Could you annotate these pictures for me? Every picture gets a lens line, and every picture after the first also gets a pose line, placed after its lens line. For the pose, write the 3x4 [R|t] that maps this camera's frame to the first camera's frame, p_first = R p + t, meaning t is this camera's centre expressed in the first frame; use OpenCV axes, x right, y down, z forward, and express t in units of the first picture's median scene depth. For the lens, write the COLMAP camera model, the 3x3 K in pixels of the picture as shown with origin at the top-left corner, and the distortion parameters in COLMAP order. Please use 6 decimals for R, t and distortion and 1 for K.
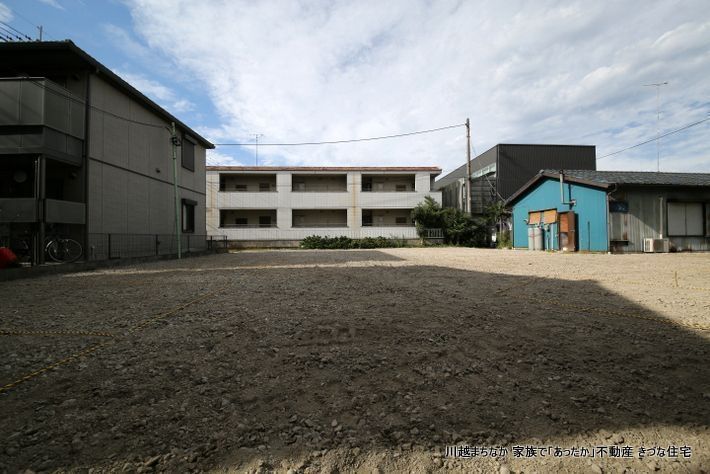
lens RADIAL K [[258.0, 0, 362.3], [0, 258.0, 235.2], [0, 0, 1]] dist [0.026731, -0.000301]
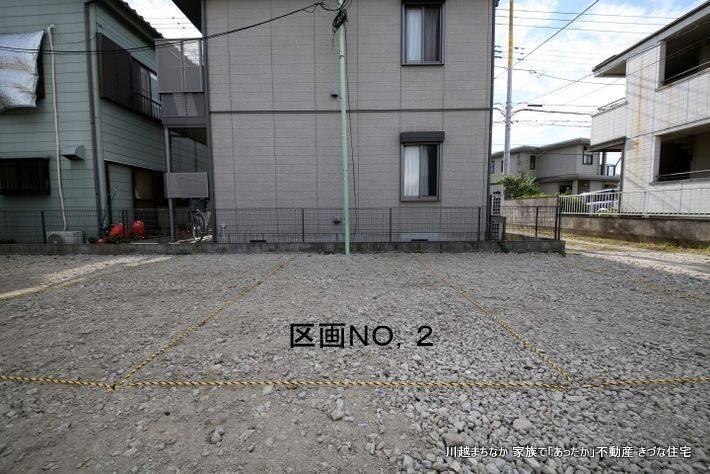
lens RADIAL K [[292.8, 0, 362.1], [0, 292.8, 234.2], [0, 0, 1]] dist [-0.009440, 0.000082]
pose [[-0.086197, 0.089301, -0.992268, -0.072224], [0.018434, 0.995947, 0.088031, 0.000100], [0.996108, -0.010704, -0.087494, 0.613194]]
